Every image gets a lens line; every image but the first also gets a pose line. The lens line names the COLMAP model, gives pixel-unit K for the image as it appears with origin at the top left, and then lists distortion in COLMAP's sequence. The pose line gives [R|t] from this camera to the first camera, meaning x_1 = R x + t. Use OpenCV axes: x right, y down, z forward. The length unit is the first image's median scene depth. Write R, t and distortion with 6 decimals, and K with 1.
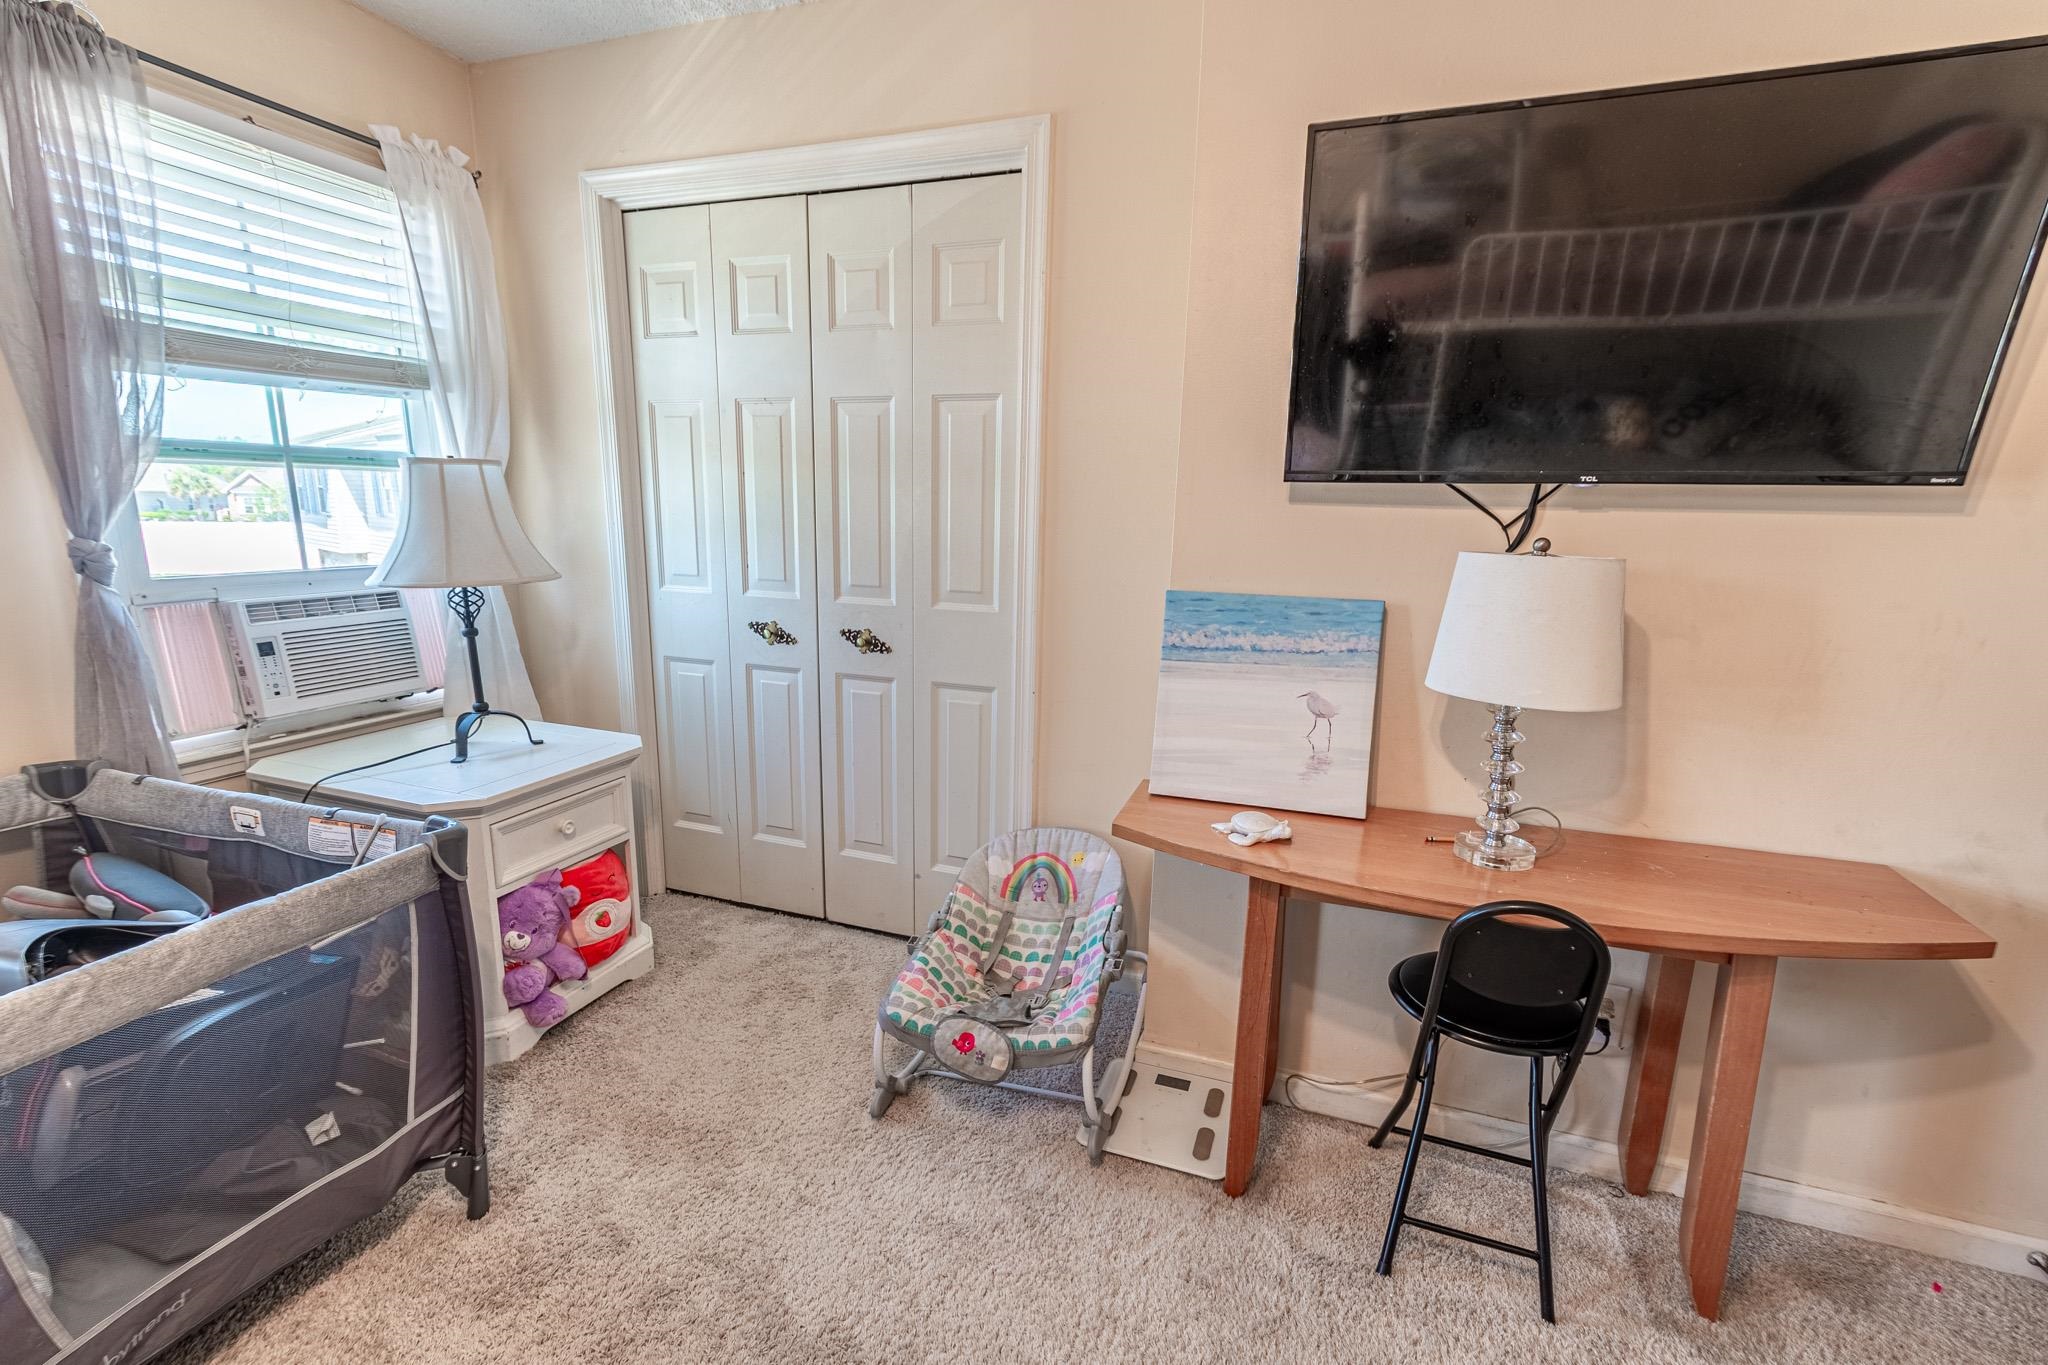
lens RADIAL K [[894.0, 0, 1024.5], [0, 894.0, 686.1], [0, 0, 1]] dist [0.010620, -0.001401]
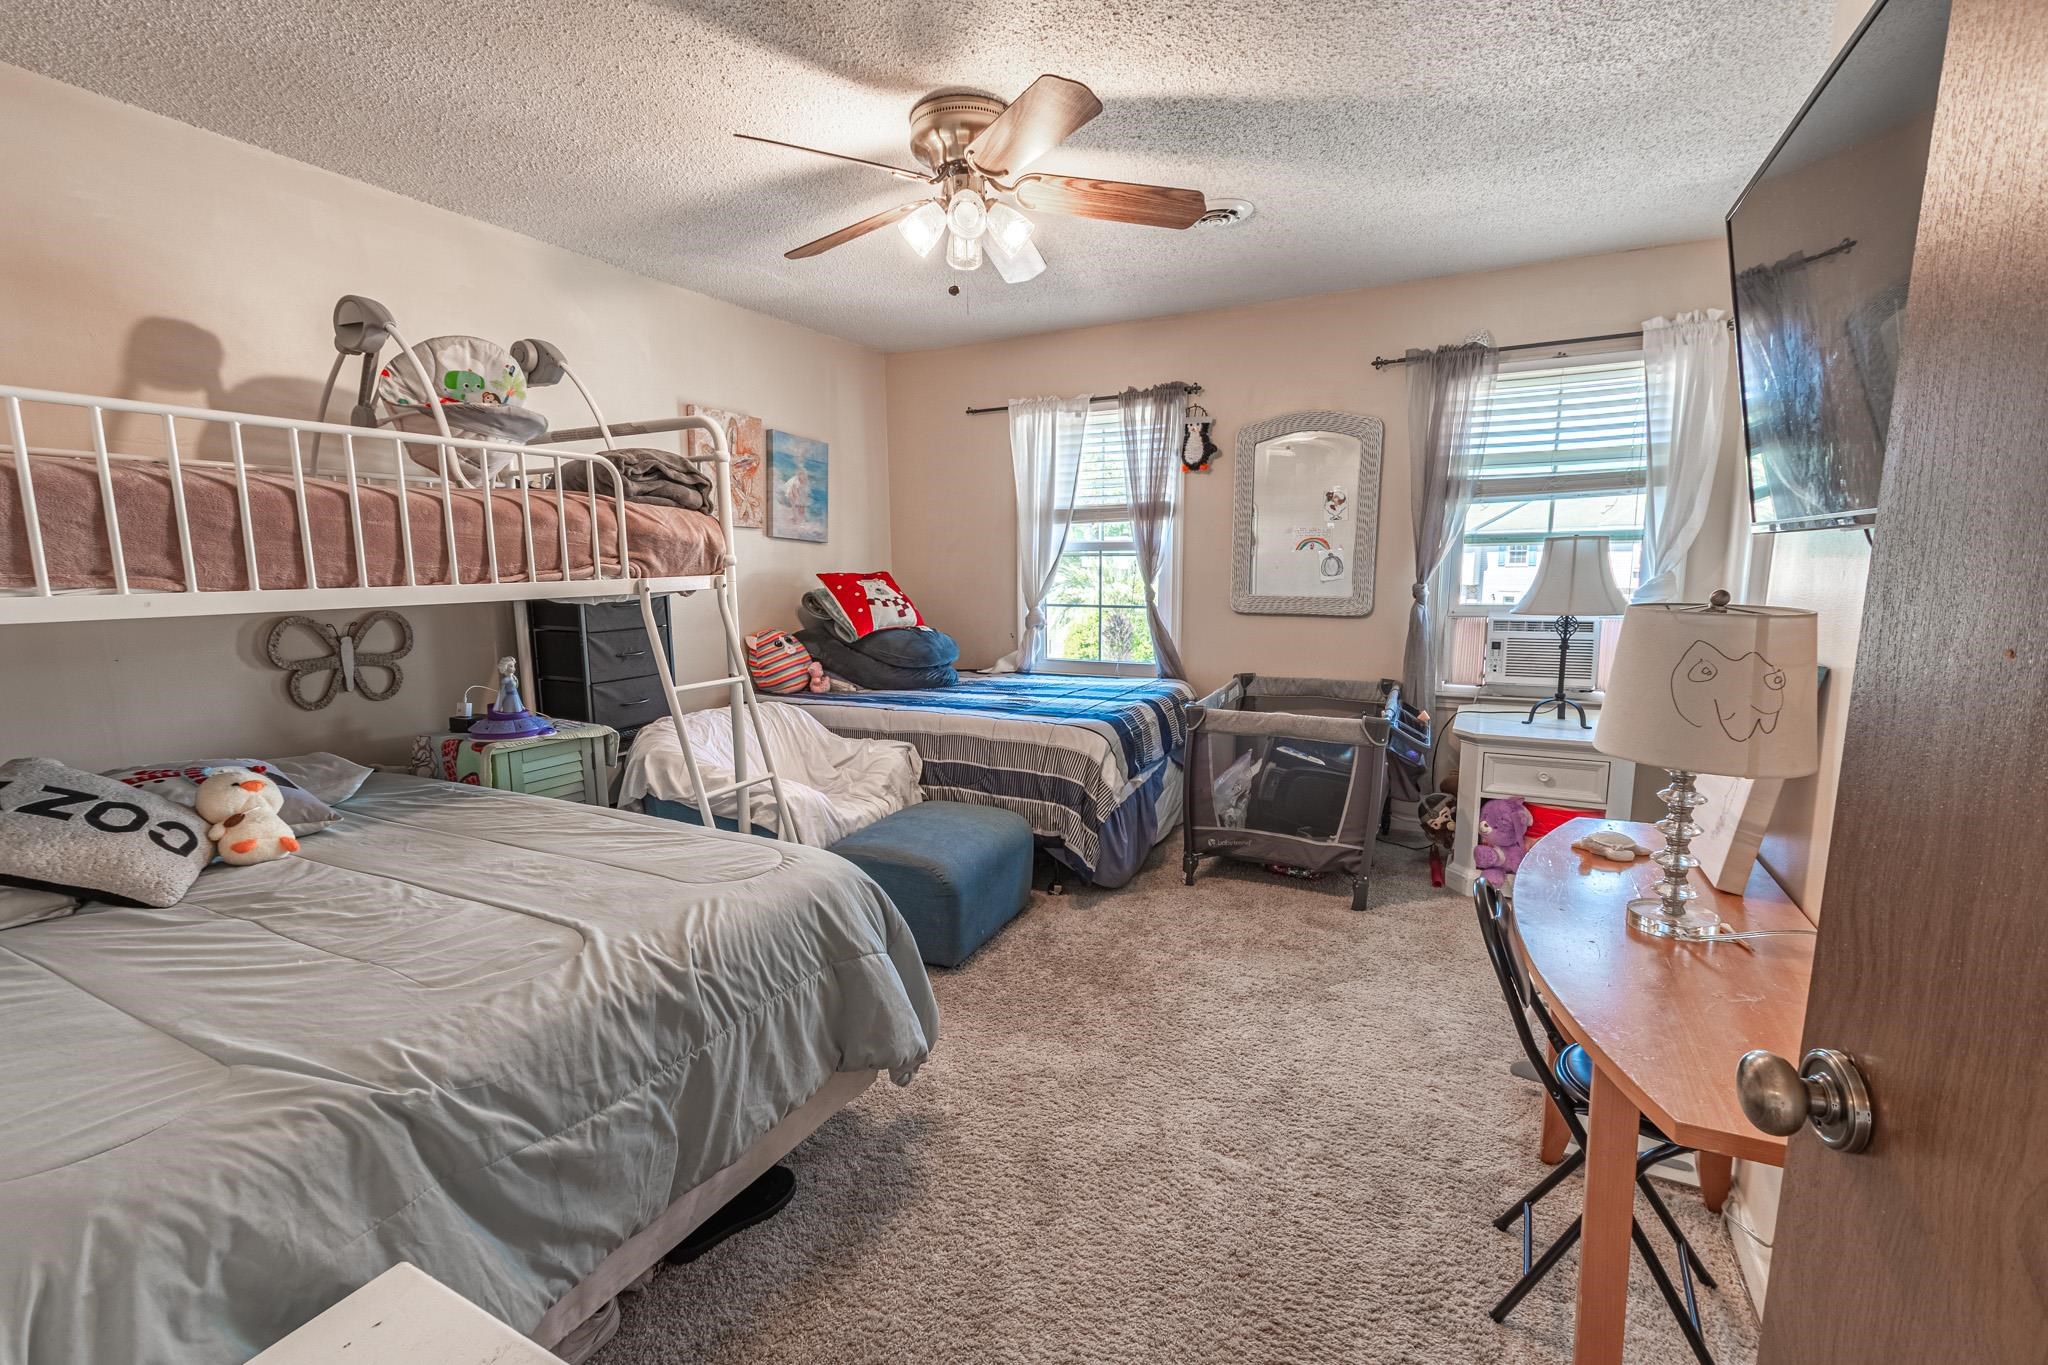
lens RADIAL K [[894.0, 0, 1022.5], [0, 894.0, 682.7], [0, 0, 1]] dist [0.010620, -0.001401]
pose [[-0.128236, 0.121094, -0.984323, 1.100208], [-0.192926, 0.970511, 0.144528, -0.046779], [0.972798, 0.208435, -0.101092, 0.277722]]
